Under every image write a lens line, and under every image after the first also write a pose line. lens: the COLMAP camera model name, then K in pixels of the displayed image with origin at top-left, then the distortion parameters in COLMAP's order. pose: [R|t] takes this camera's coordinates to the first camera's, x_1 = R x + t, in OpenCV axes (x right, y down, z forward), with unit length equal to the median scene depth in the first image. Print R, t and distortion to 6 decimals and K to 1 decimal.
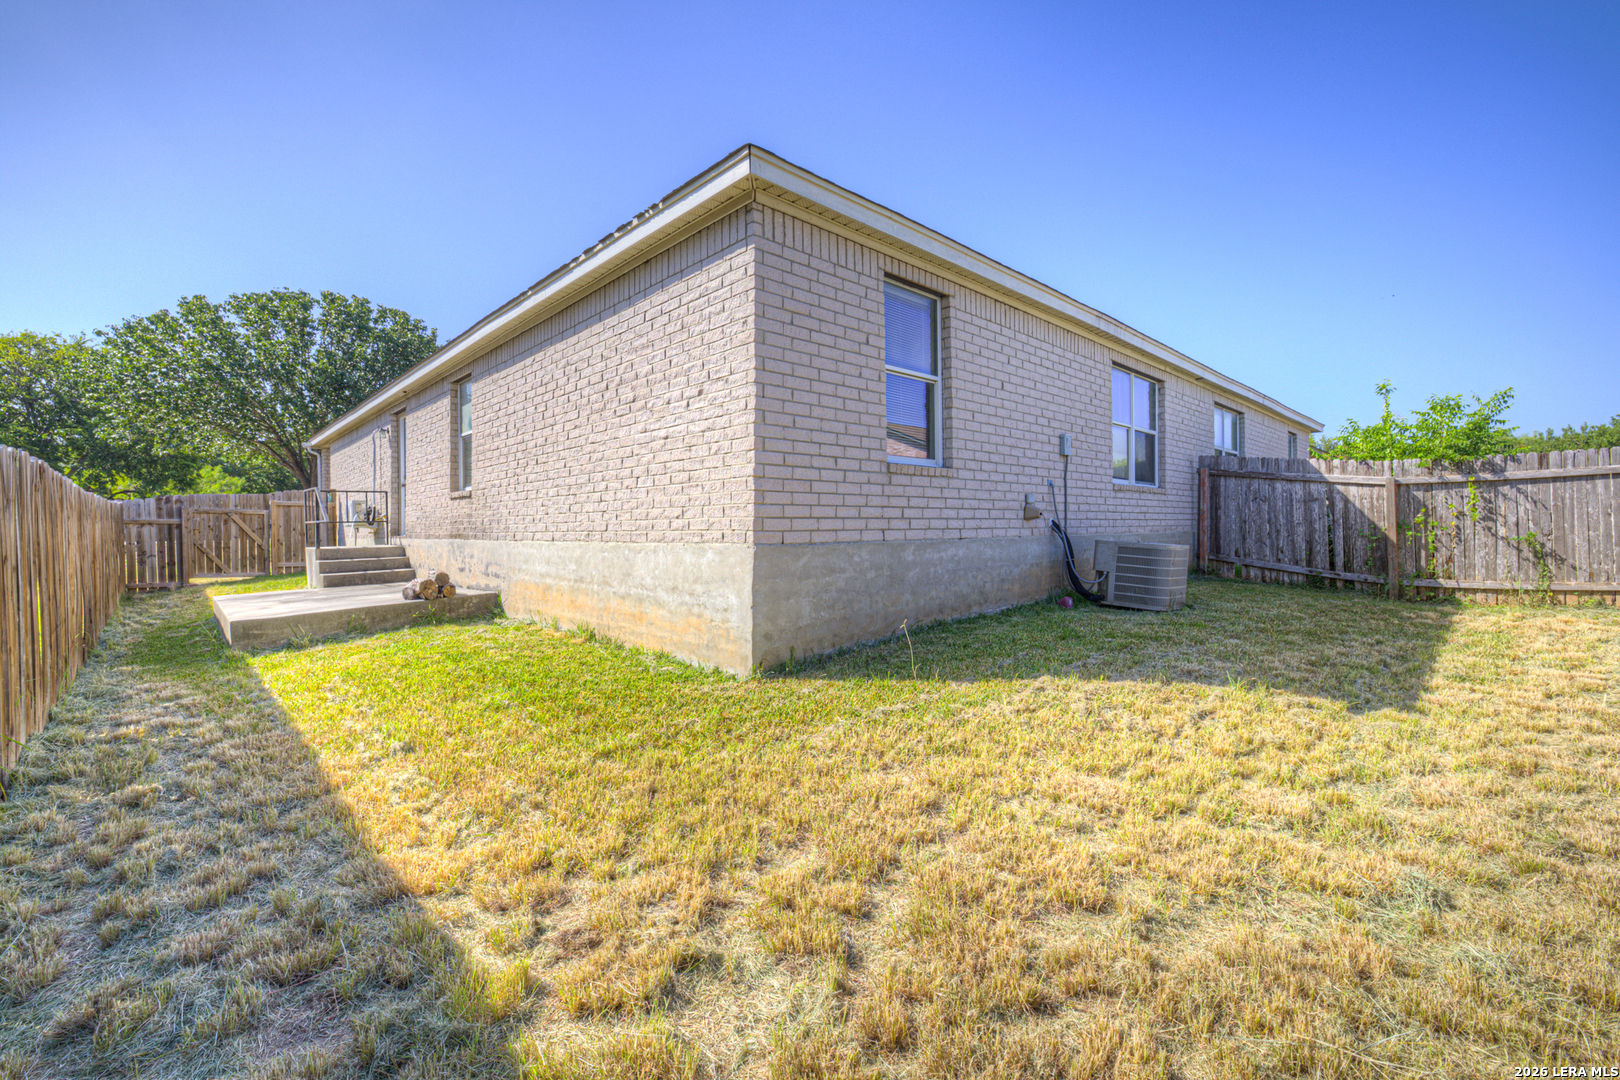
lens RADIAL K [[692.5, 0, 810.0], [0, 692.5, 540.0], [0, 0, 1]] dist [-0.002411, -0.000437]
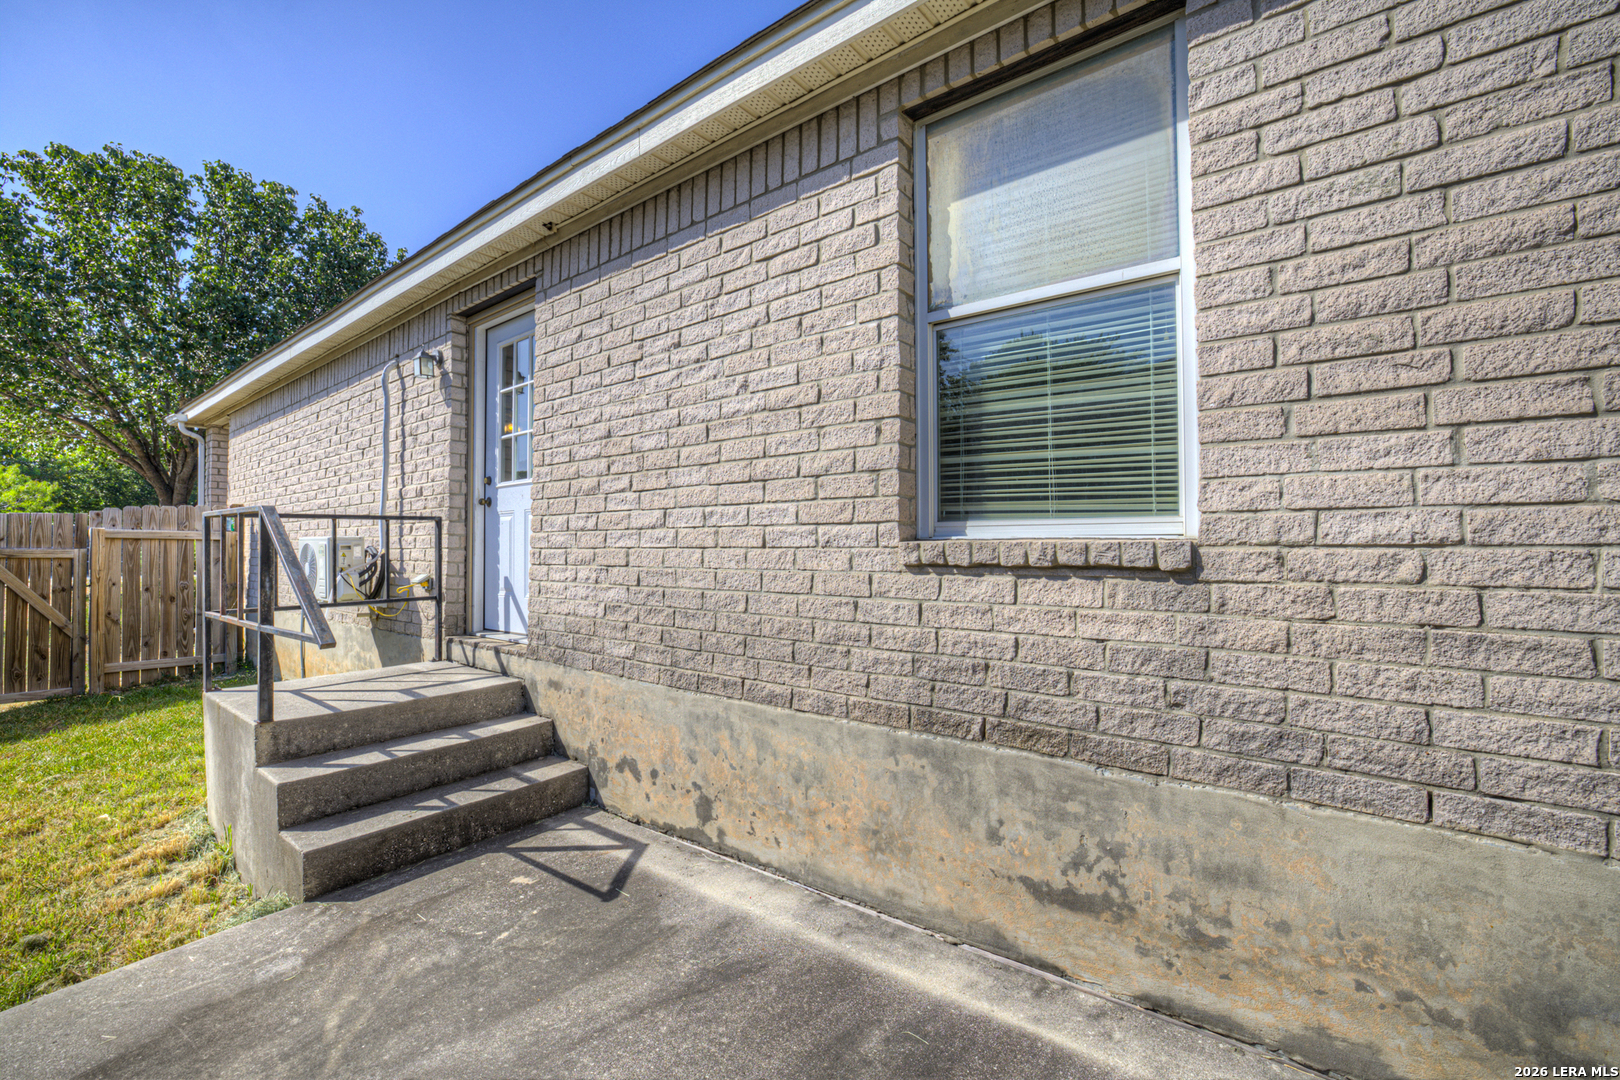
lens RADIAL K [[643.2, 0, 770.5], [0, 643.2, 551.2], [0, 0, 1]] dist [-0.045709, 0.018049]
pose [[0.987497, 0.015079, 0.156917, -0.375124], [-0.012999, 0.999814, -0.014275, -0.038972], [-0.157103, 0.012057, 0.987509, 0.488027]]
